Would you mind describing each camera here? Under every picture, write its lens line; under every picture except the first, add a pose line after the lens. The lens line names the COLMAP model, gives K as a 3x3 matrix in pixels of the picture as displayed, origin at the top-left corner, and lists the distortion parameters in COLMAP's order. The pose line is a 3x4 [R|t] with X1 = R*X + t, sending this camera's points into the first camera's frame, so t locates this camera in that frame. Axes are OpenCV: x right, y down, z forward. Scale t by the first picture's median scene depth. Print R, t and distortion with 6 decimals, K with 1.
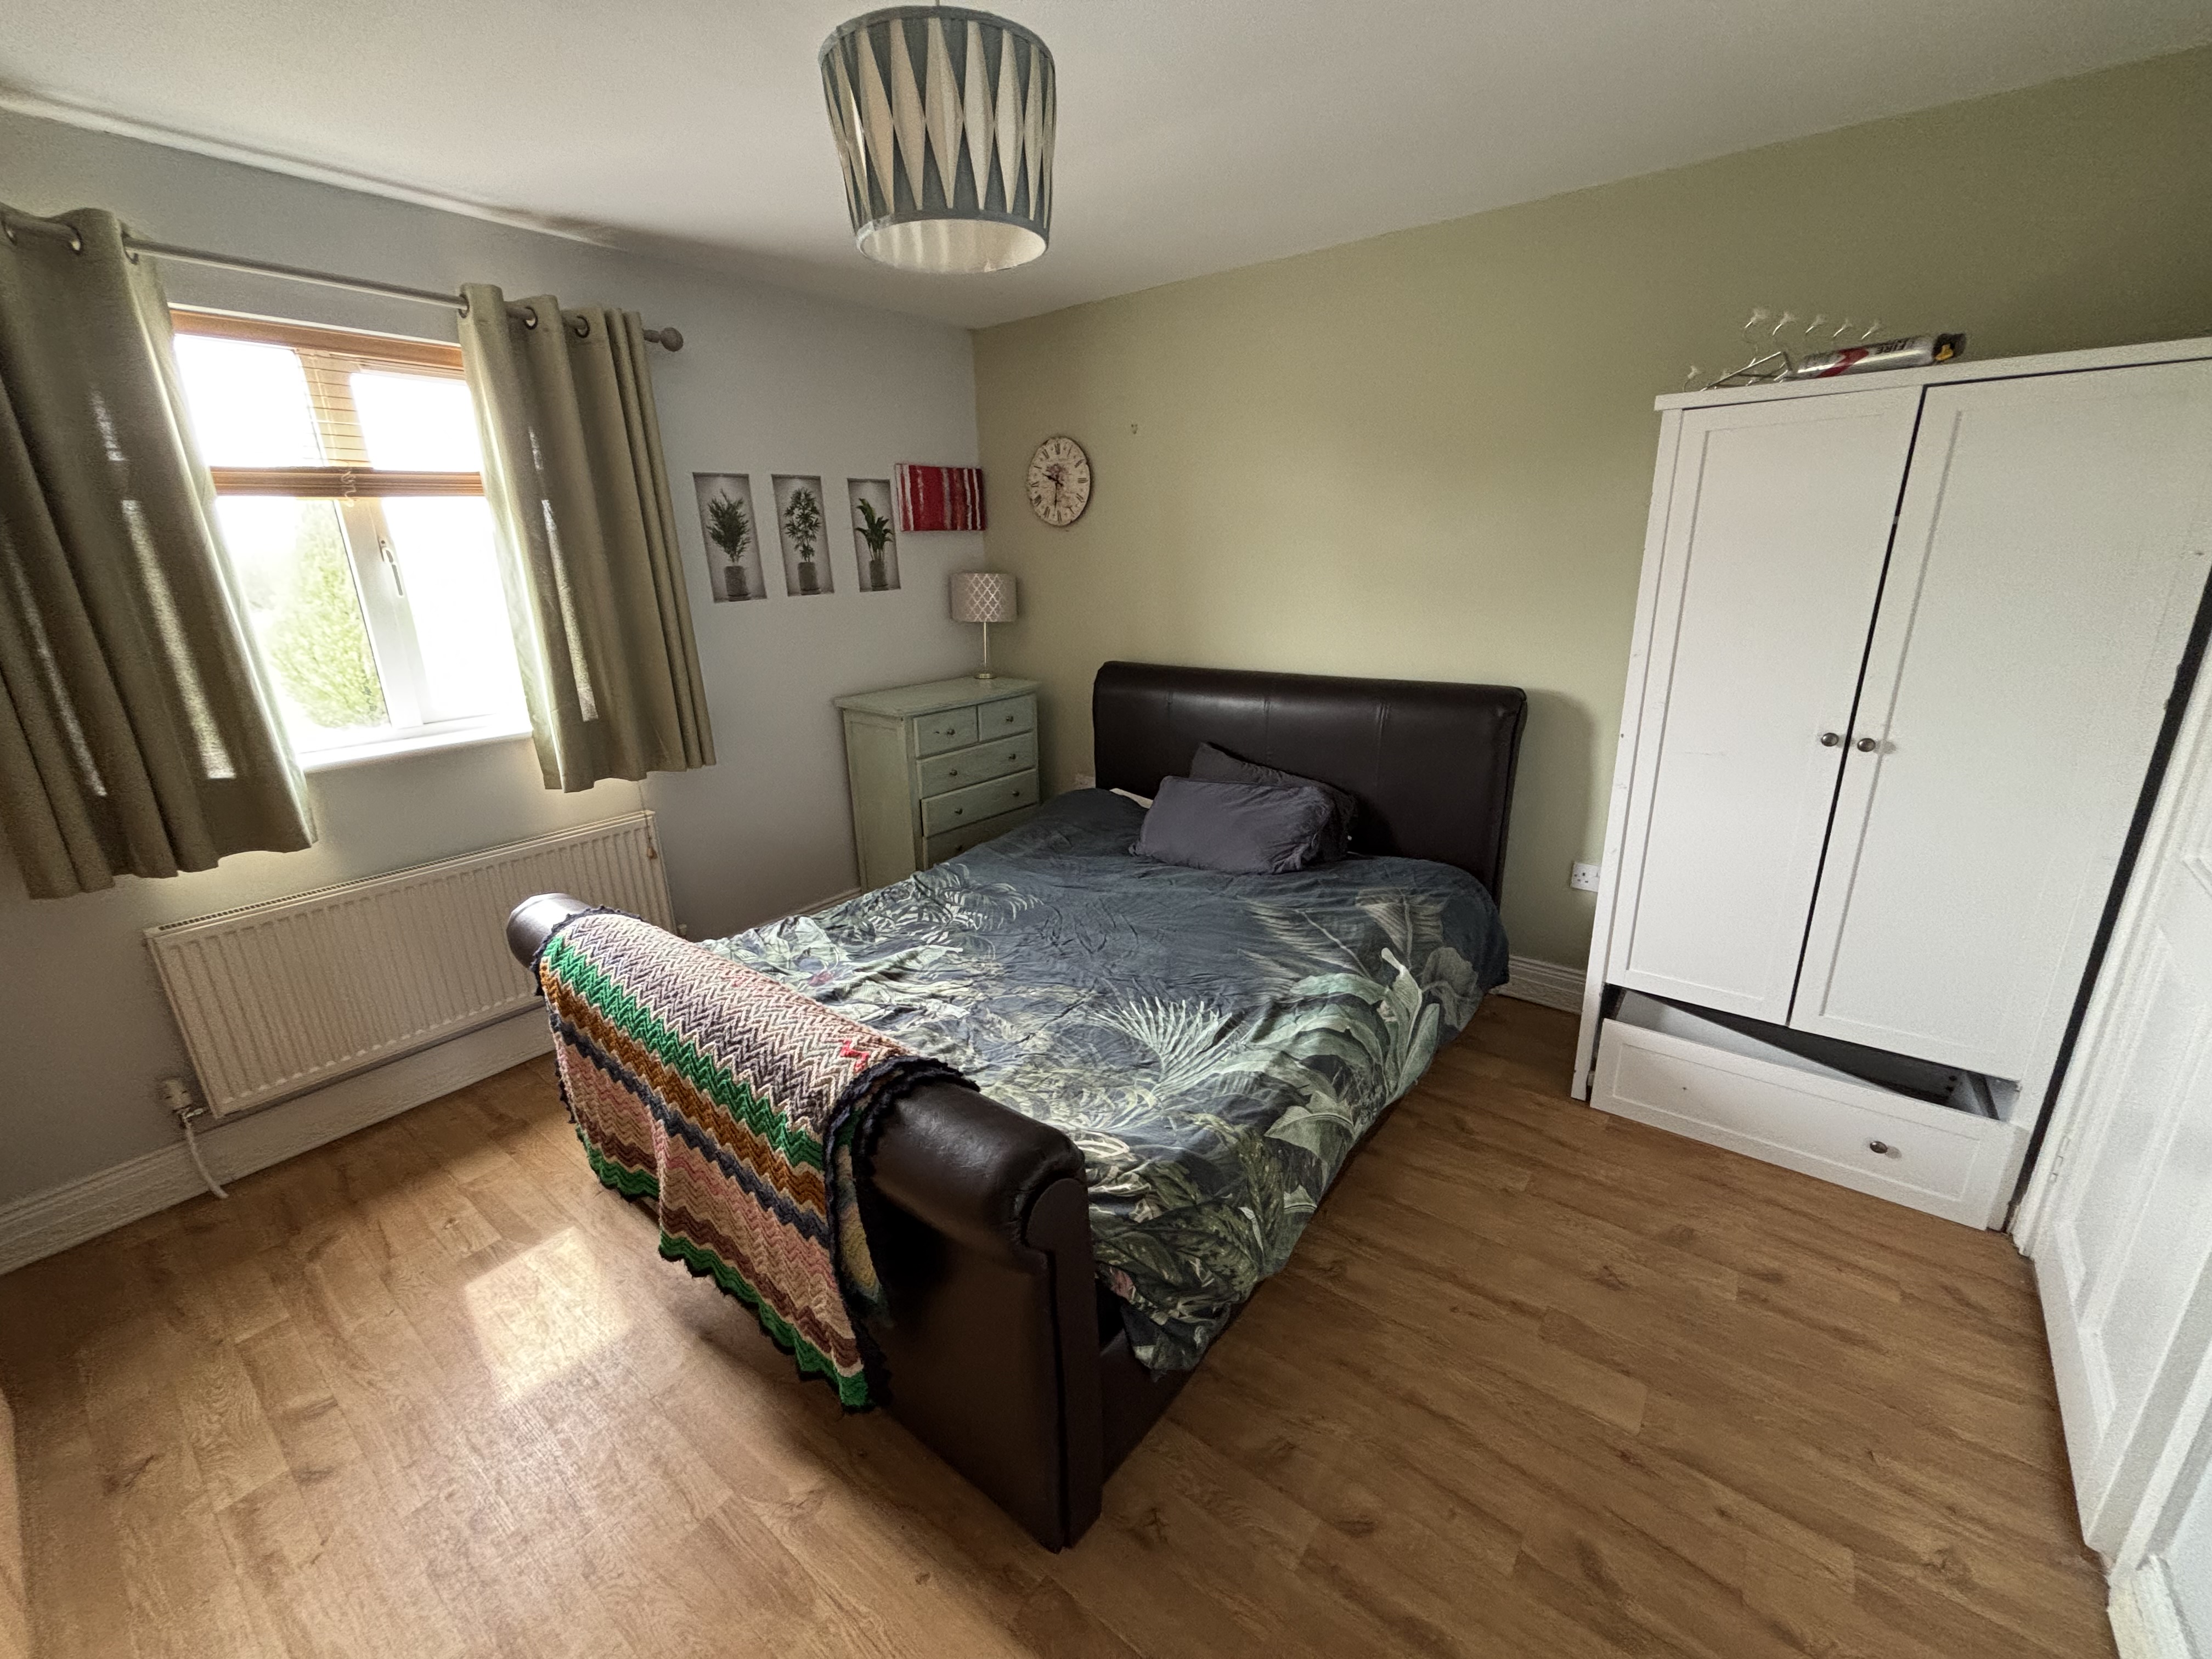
lens RADIAL K [[896.9, 0, 1117.4], [0, 896.9, 825.3], [0, 0, 1]] dist [-0.000409, -0.000106]
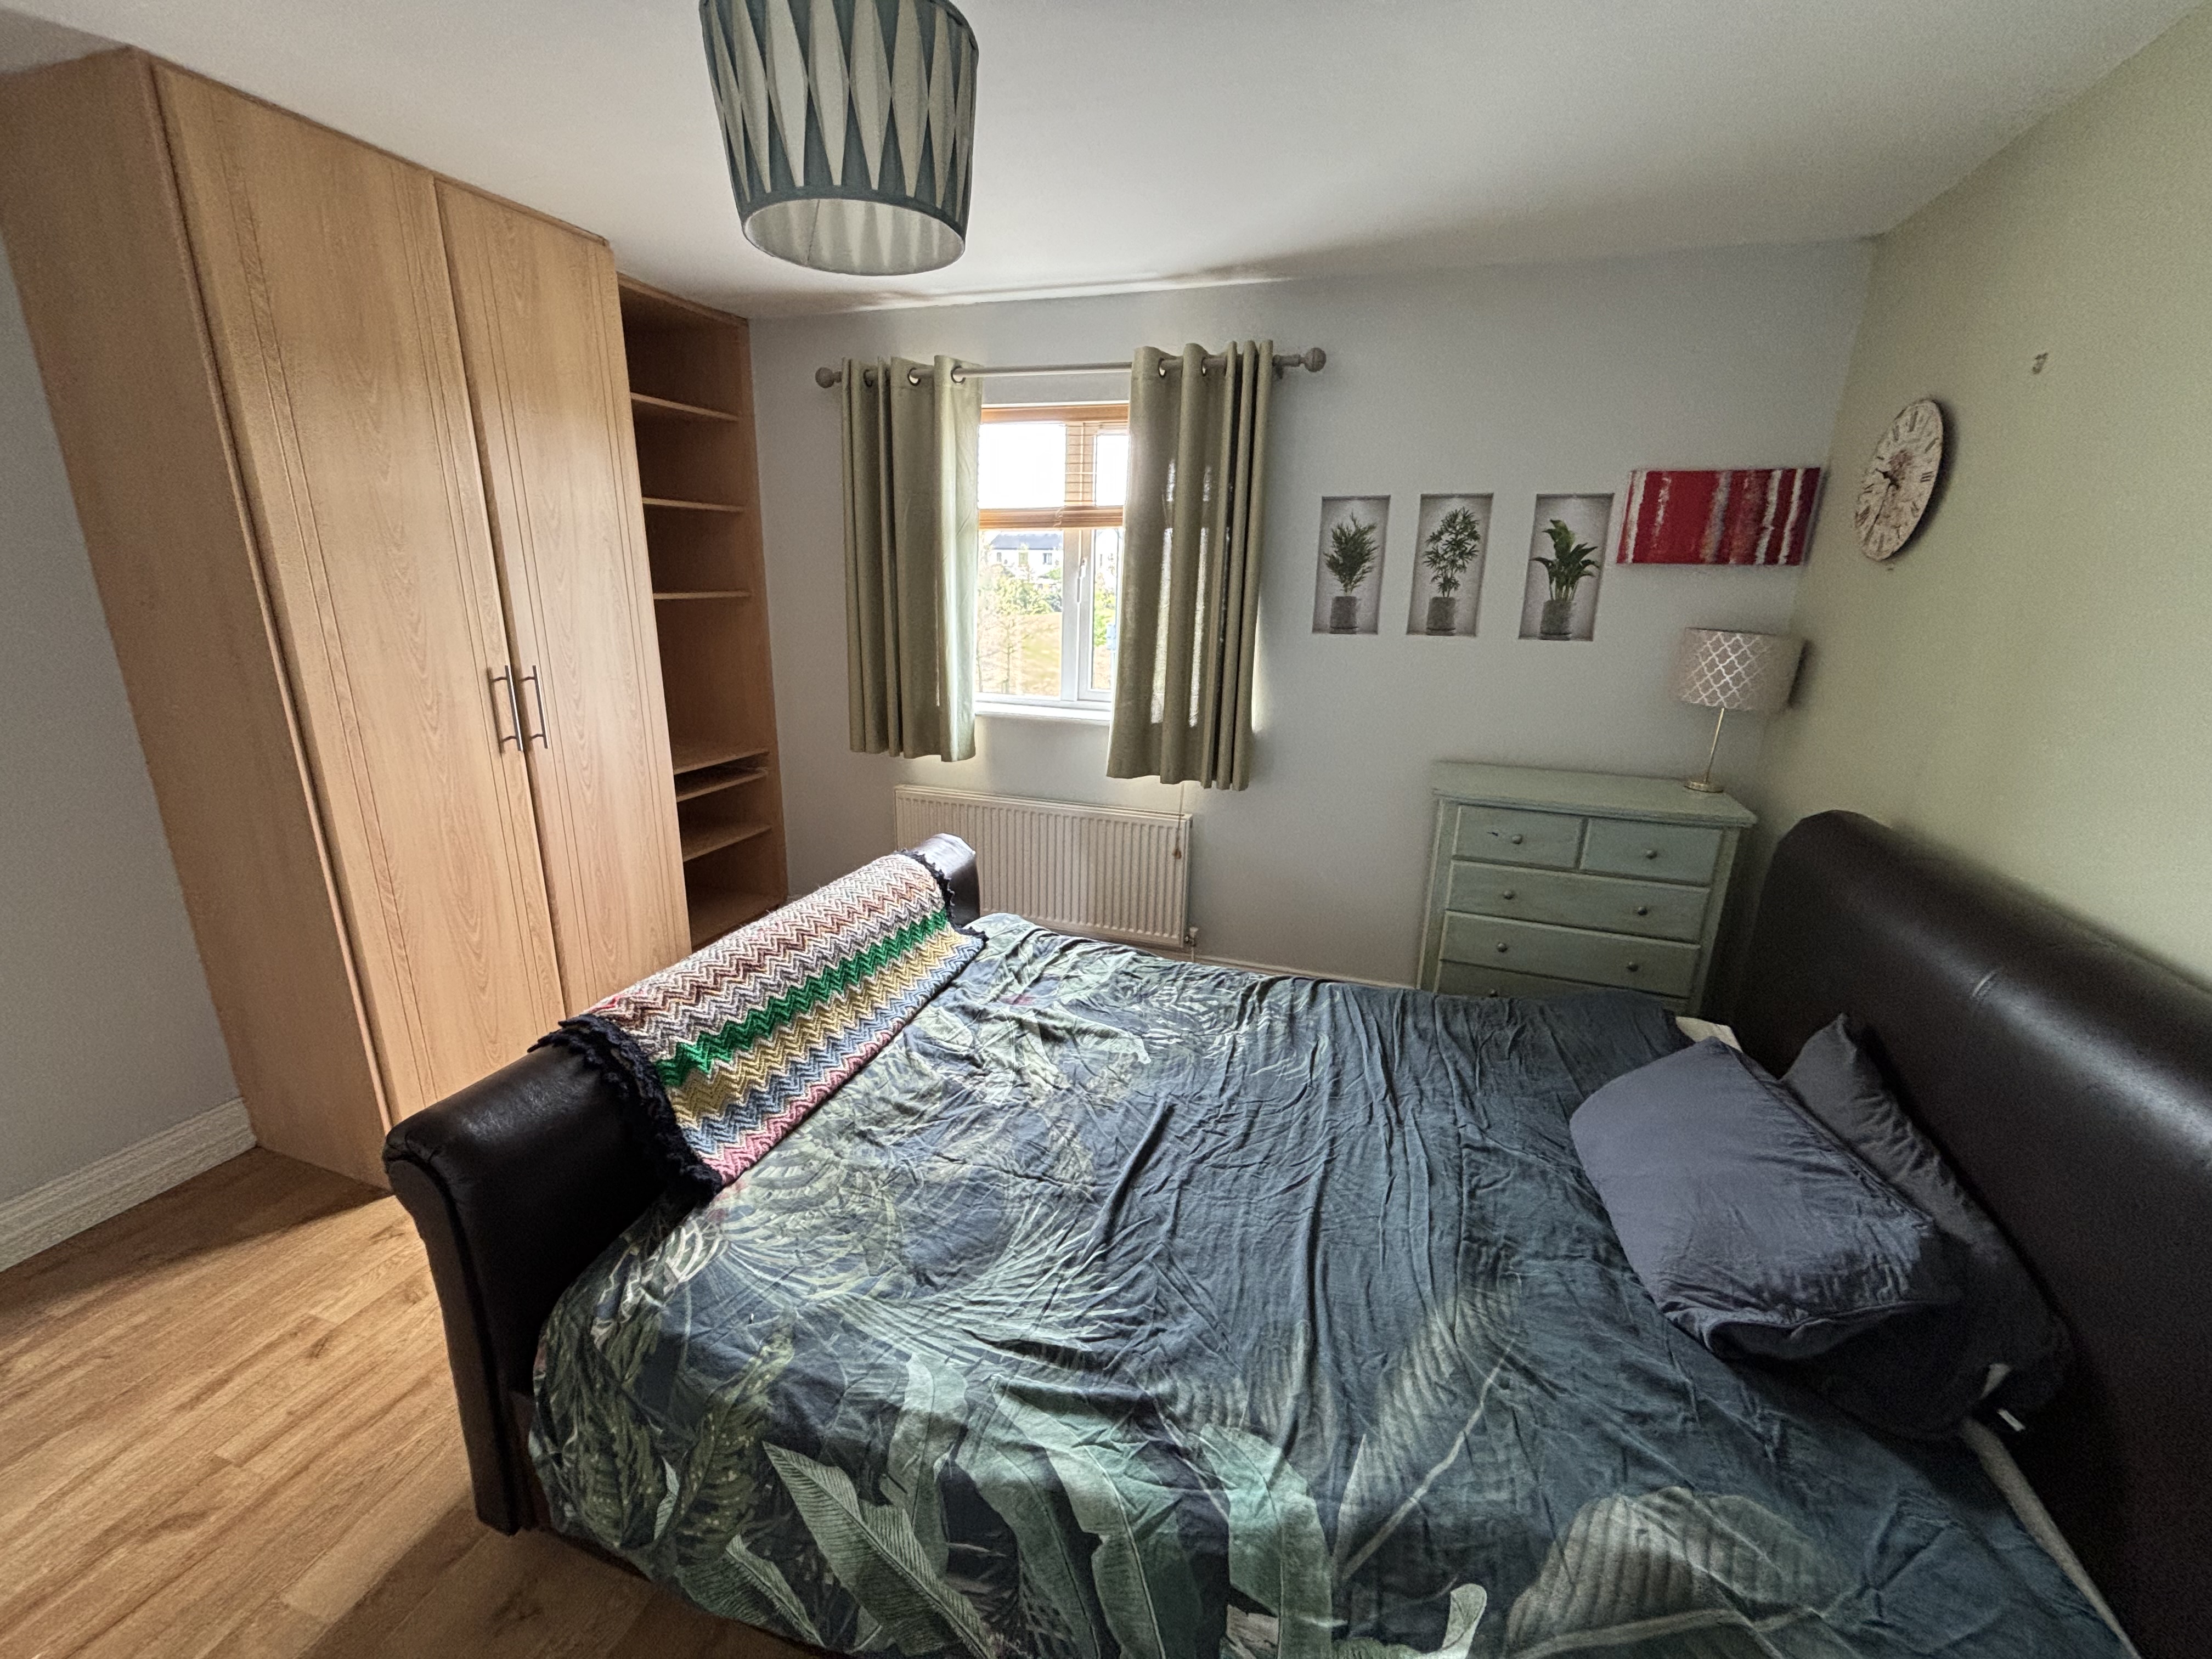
lens RADIAL K [[896.9, 0, 1097.7], [0, 896.9, 827.8], [0, 0, 1]] dist [-0.000409, -0.000106]
pose [[0.320263, 0.291763, -0.901280, 0.413847], [-0.308526, 0.931645, 0.191960, -0.173825], [0.895680, 0.216591, 0.388388, 0.488462]]
